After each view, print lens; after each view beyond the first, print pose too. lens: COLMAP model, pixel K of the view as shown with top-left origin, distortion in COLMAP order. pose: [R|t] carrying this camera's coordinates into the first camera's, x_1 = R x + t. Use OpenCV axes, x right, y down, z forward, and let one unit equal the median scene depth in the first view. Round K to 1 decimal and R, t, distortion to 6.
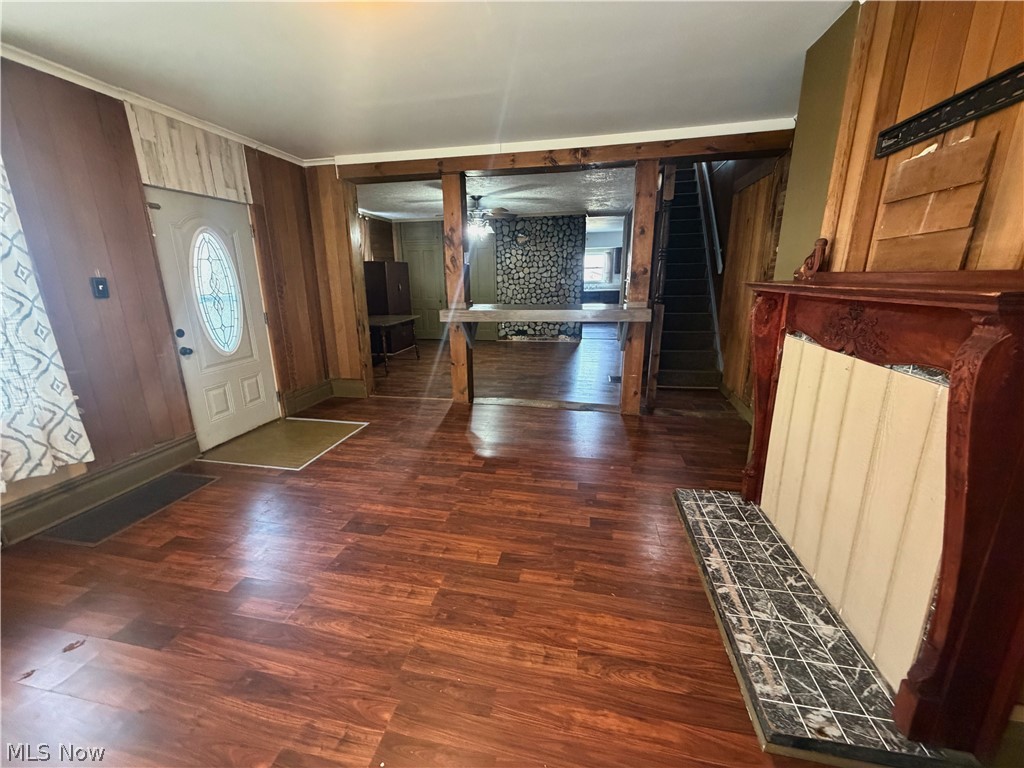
lens RADIAL K [[407.8, 0, 512.1], [0, 407.8, 382.7], [0, 0, 1]] dist [0.003331, 0.000007]
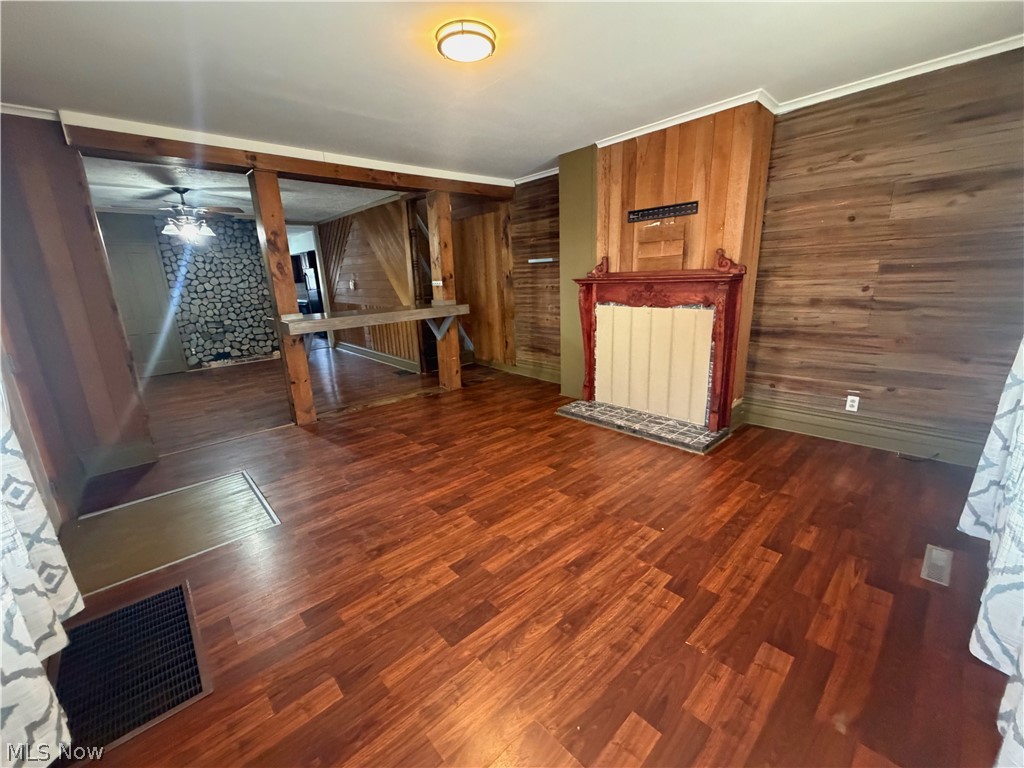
lens RADIAL K [[407.8, 0, 511.9], [0, 407.8, 381.6], [0, 0, 1]] dist [0.003331, 0.000007]
pose [[0.596117, -0.212216, 0.774344, -0.718906], [0.232923, 0.968671, 0.086162, -0.017913], [-0.768370, 0.129000, 0.626871, 0.093271]]
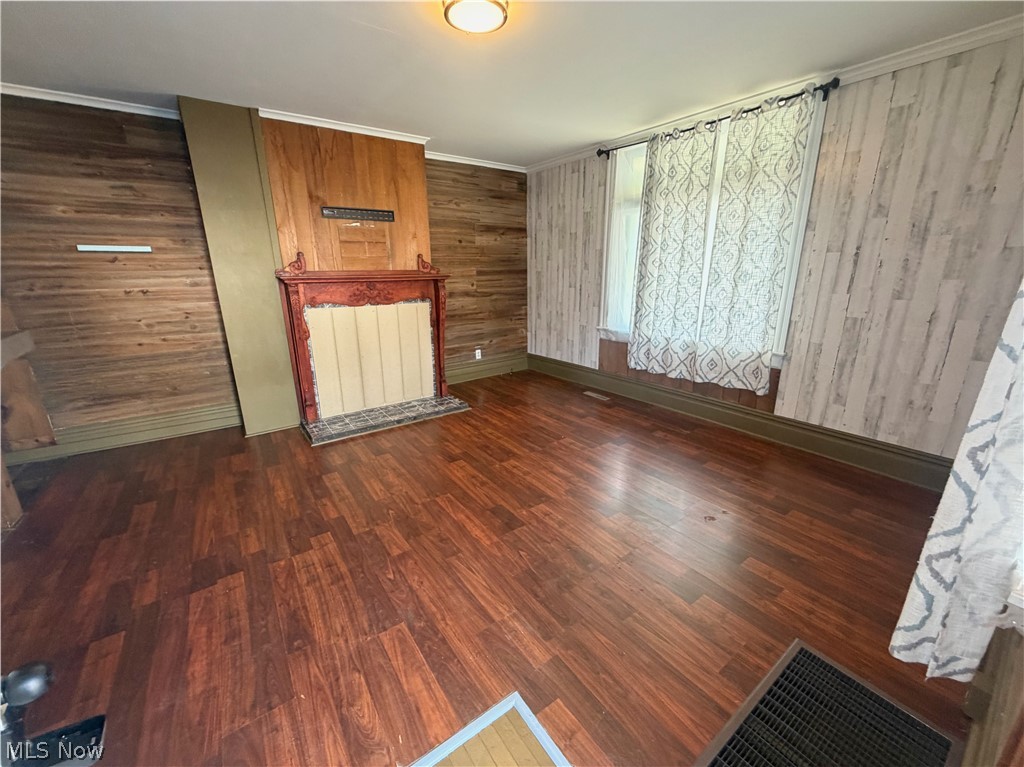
lens RADIAL K [[407.8, 0, 501.9], [0, 407.8, 382.0], [0, 0, 1]] dist [0.003331, 0.000007]
pose [[-0.710871, -0.168795, 0.682767, -0.672937], [0.197325, 0.883918, 0.423971, -0.252717], [-0.675074, 0.436115, -0.595045, 0.996900]]
